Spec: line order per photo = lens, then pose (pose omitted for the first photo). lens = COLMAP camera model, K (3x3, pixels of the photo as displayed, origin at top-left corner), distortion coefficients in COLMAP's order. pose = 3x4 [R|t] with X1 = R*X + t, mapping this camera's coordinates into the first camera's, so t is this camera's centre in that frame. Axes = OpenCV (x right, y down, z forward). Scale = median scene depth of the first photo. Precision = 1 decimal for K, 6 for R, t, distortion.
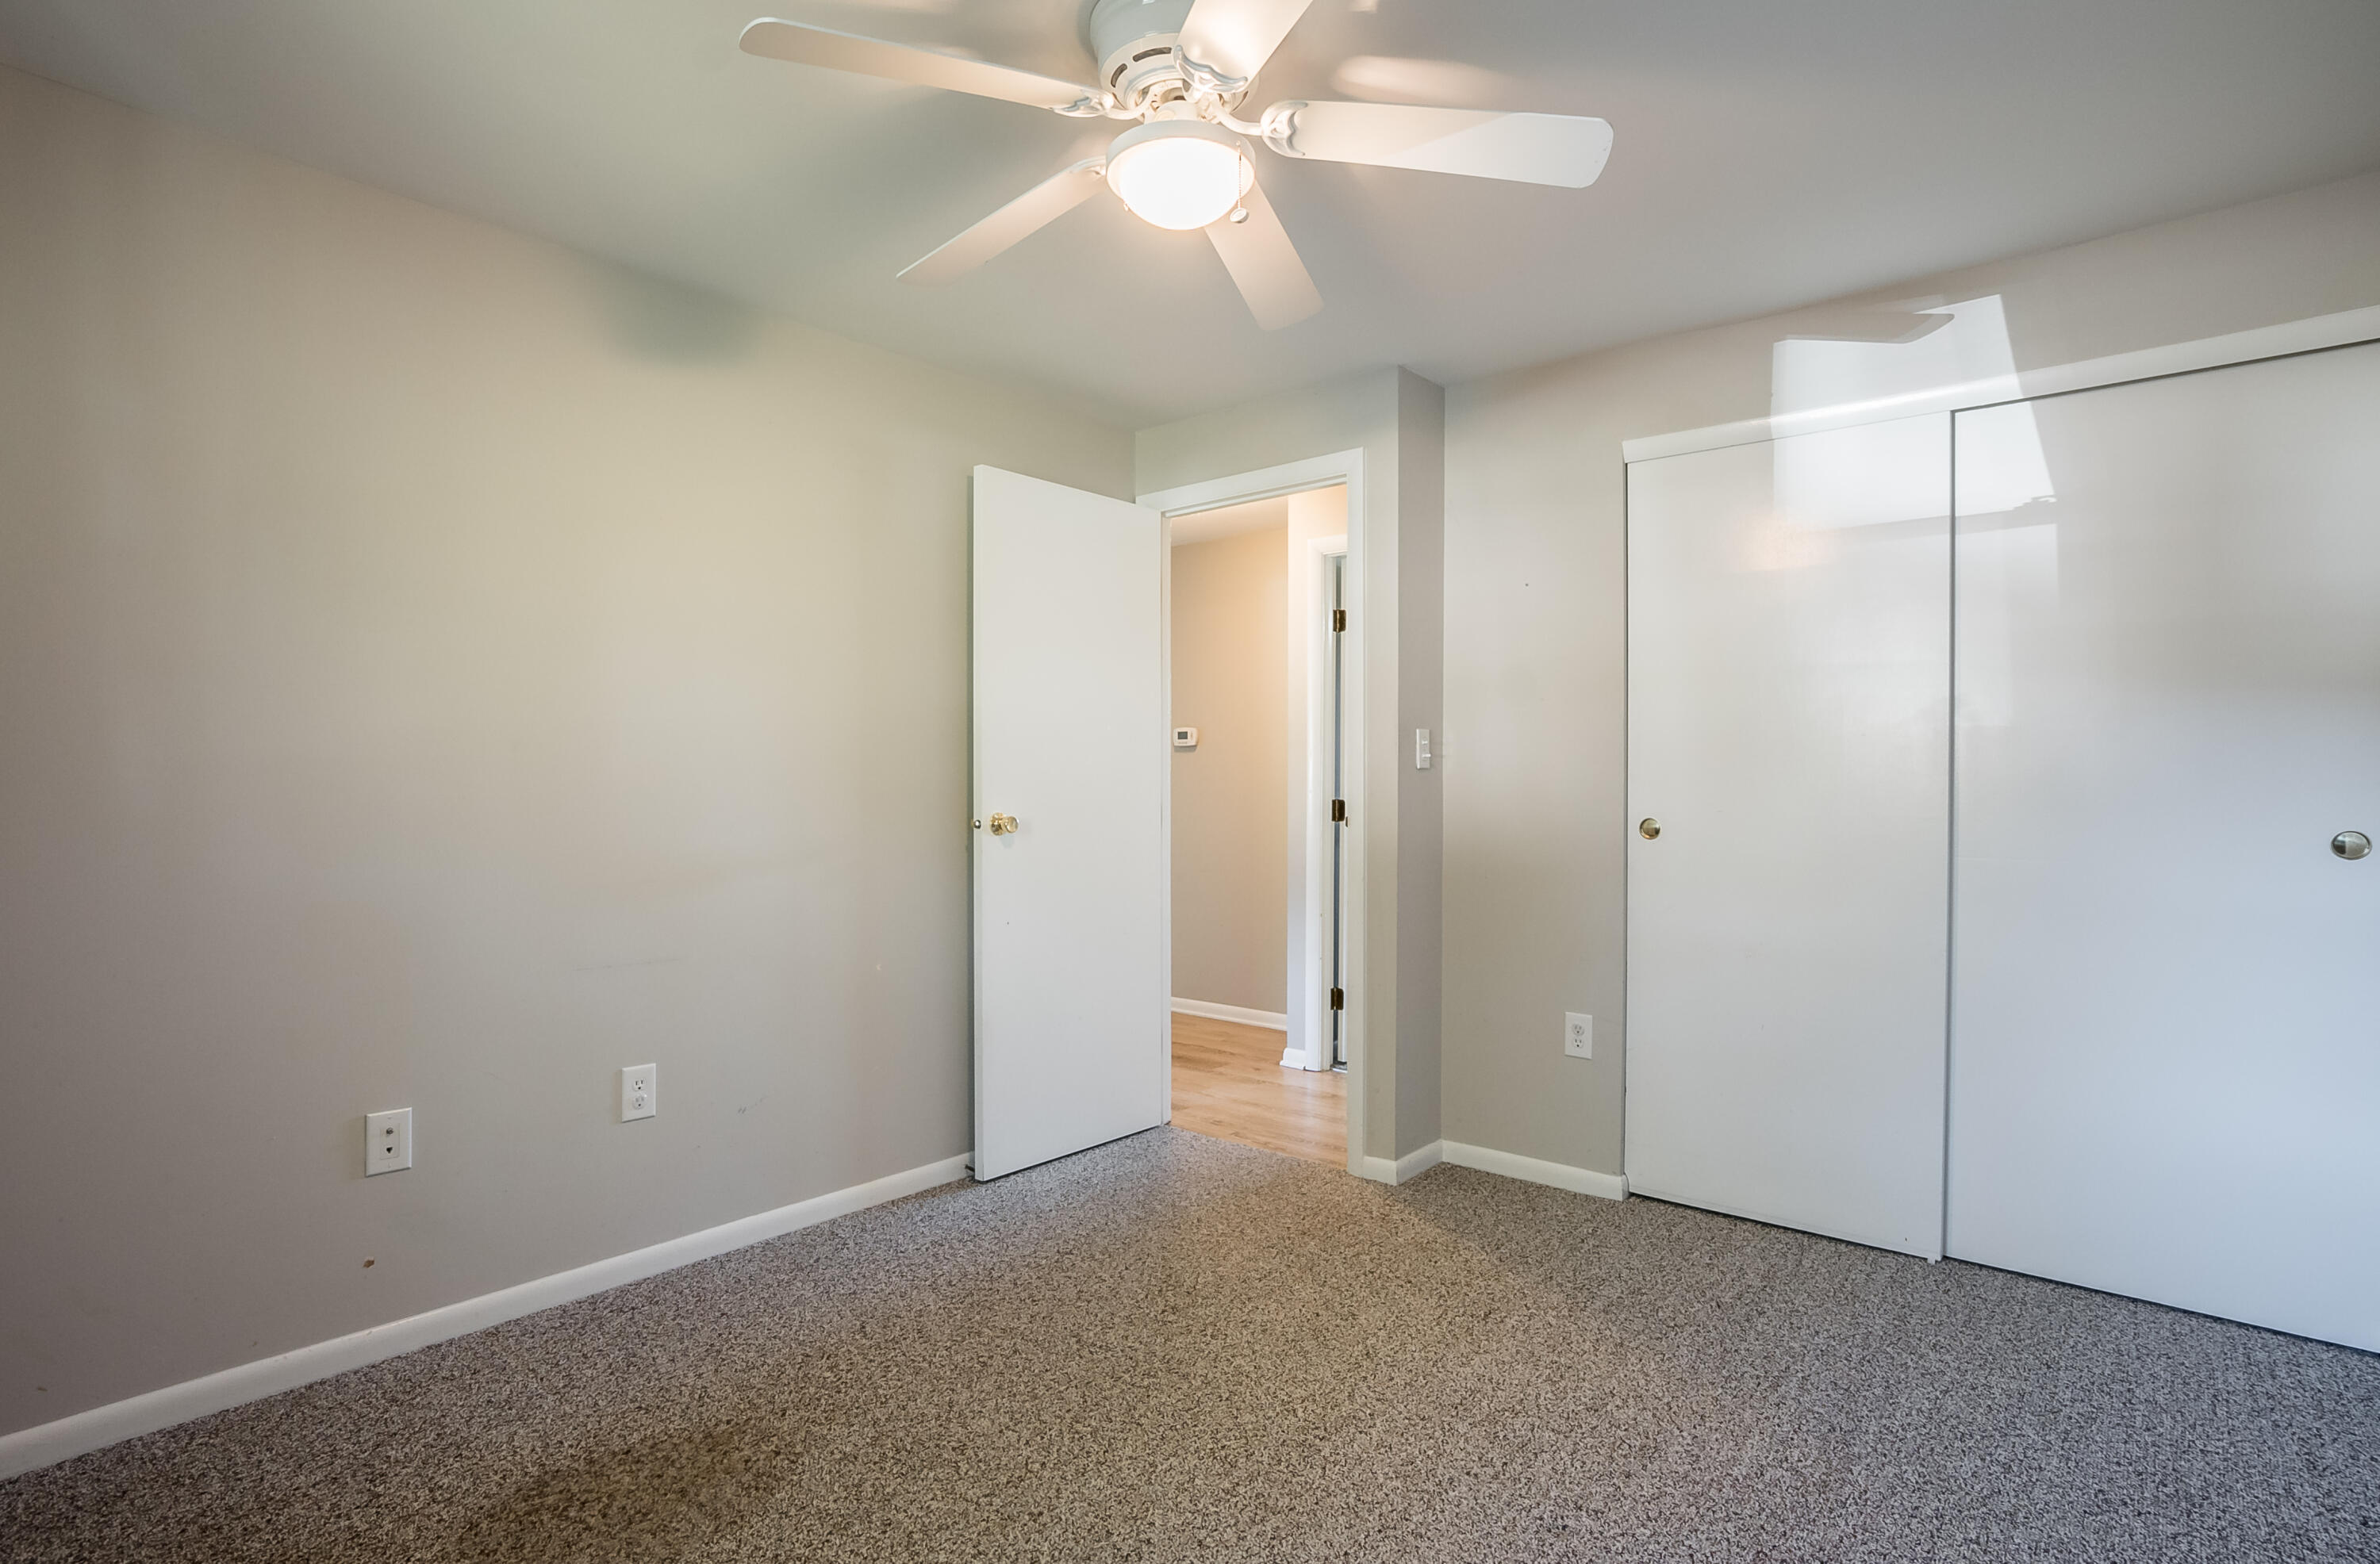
lens RADIAL K [[1173.2, 0, 1190.1], [0, 1173.2, 781.6], [0, 0, 1]] dist [0.006757, 0.000285]
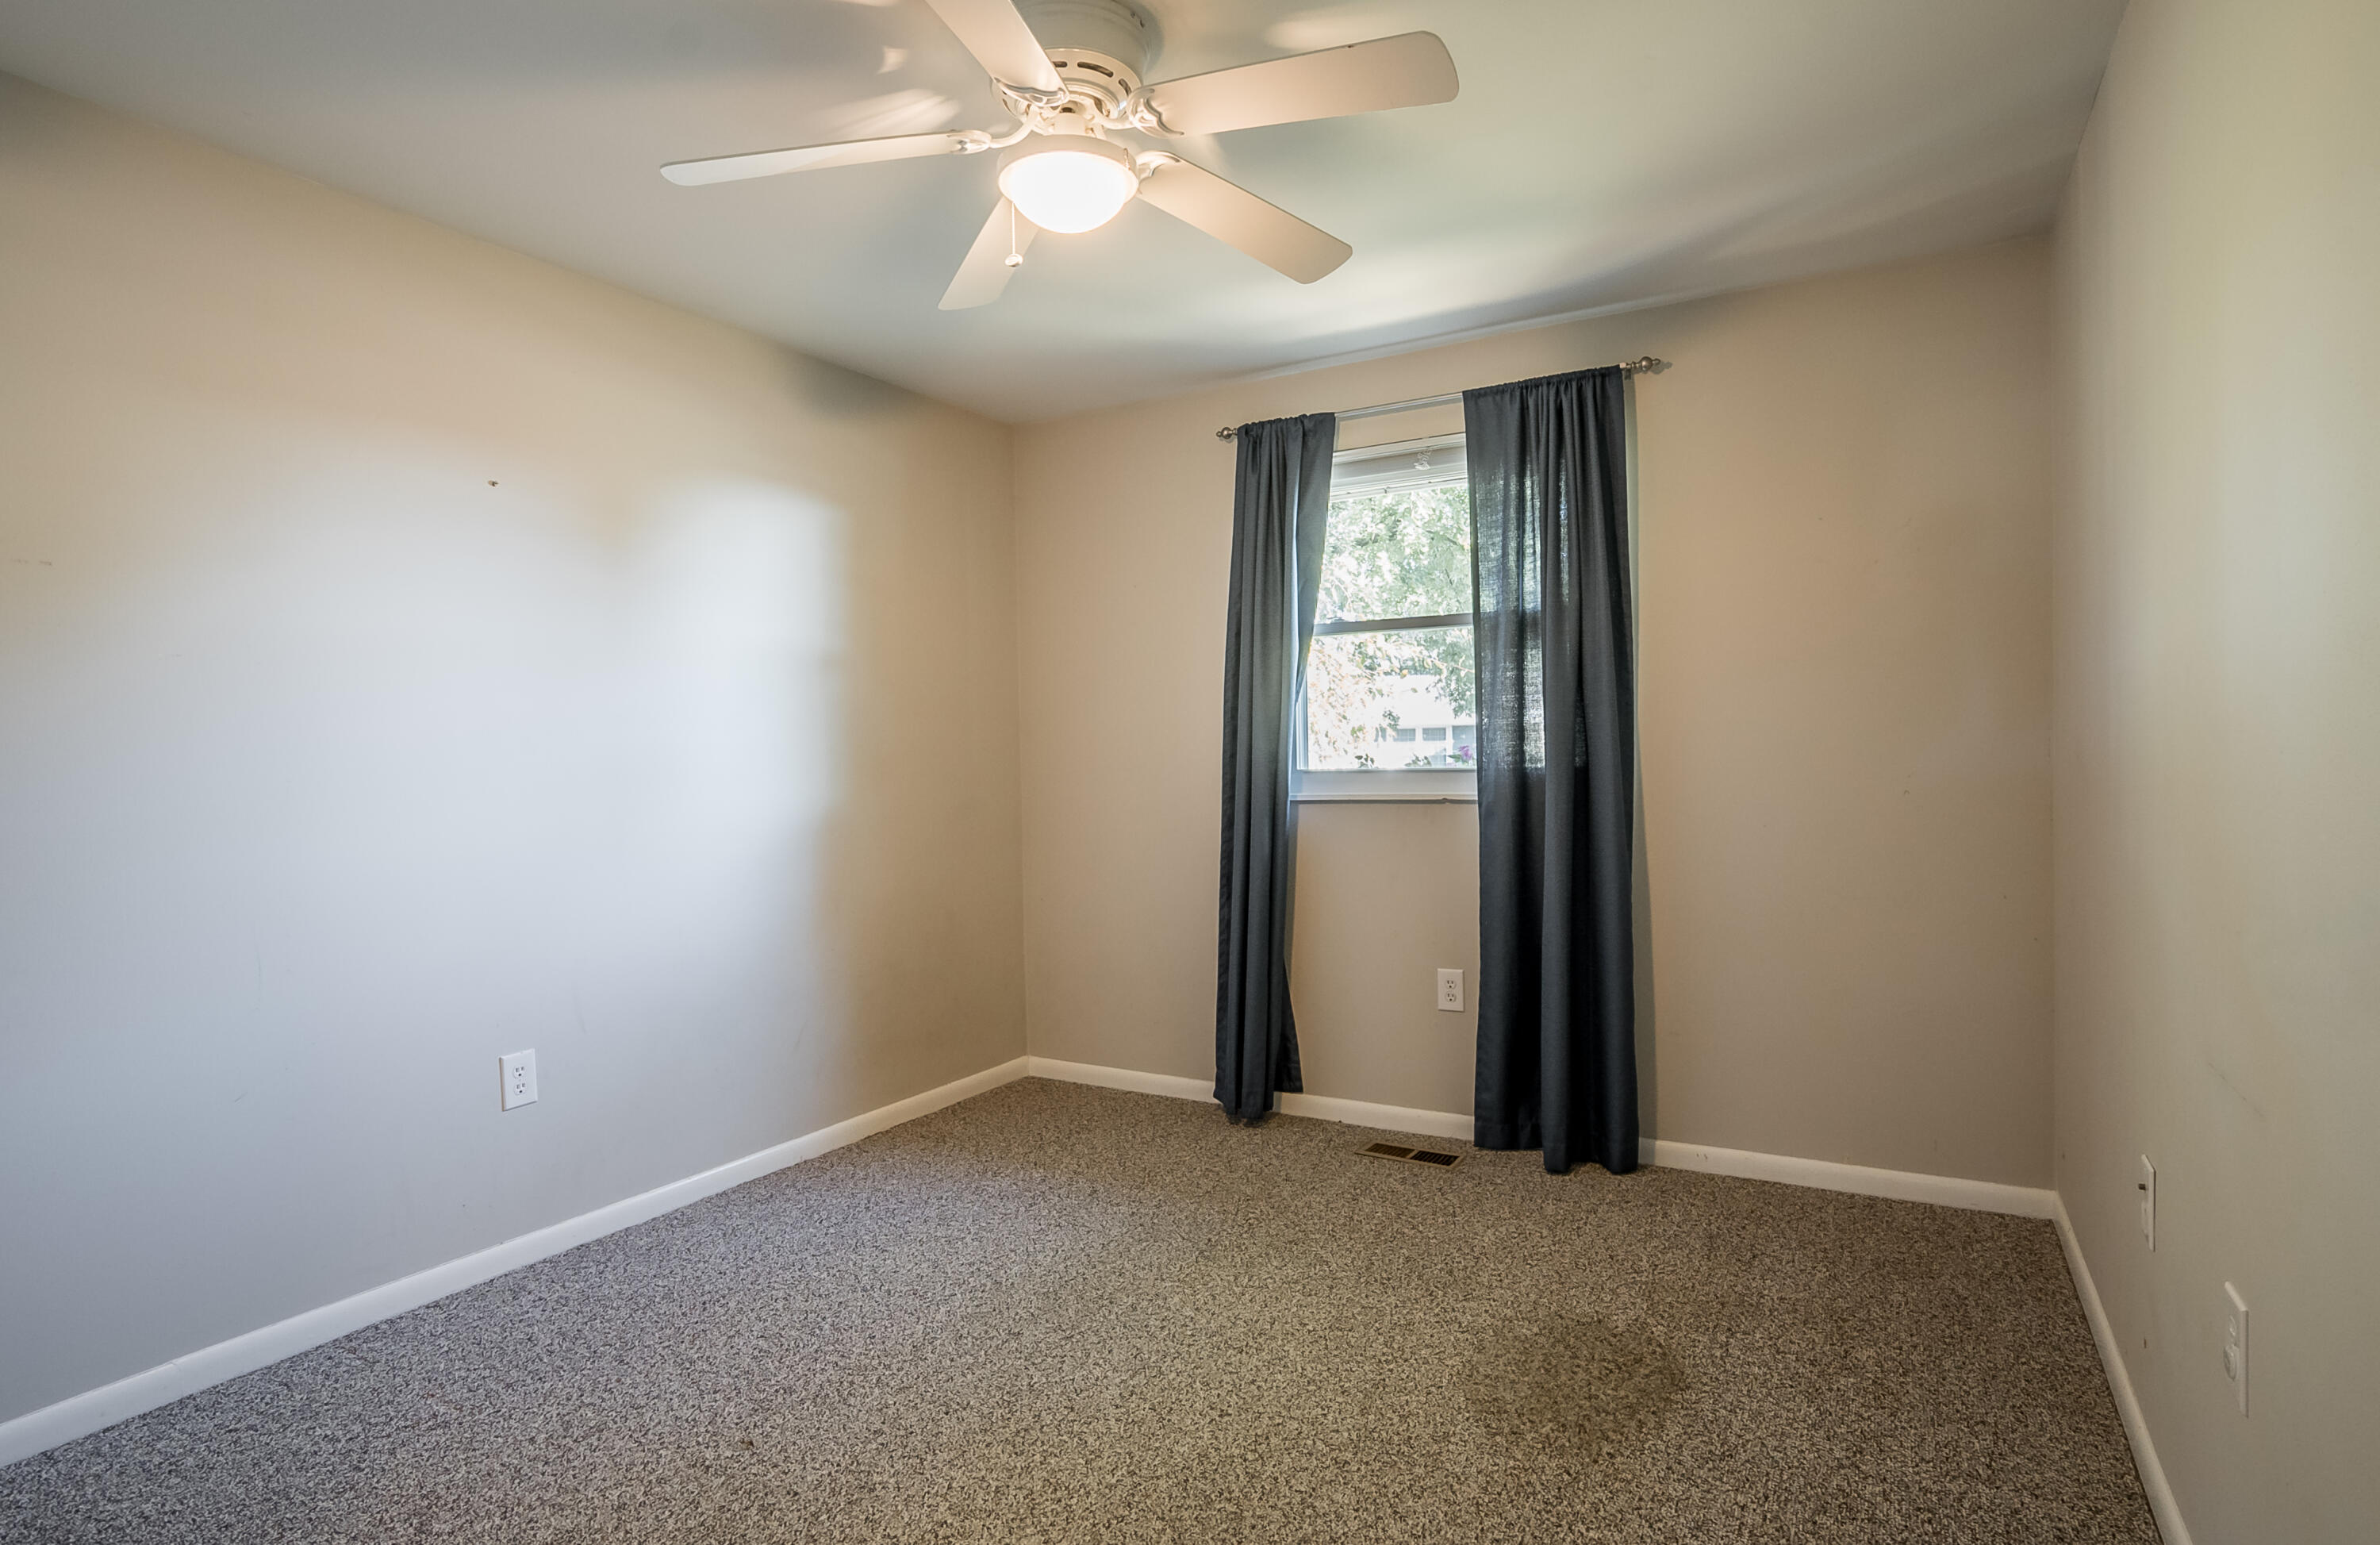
lens RADIAL K [[1175.4, 0, 1191.7], [0, 1175.4, 772.6], [0, 0, 1]] dist [0.001865, 0.000043]
pose [[-0.983002, 0.020397, -0.182459, 0.084267], [0.018380, 0.999750, 0.012738, 0.003675], [0.182673, 0.009168, -0.983131, 1.974019]]
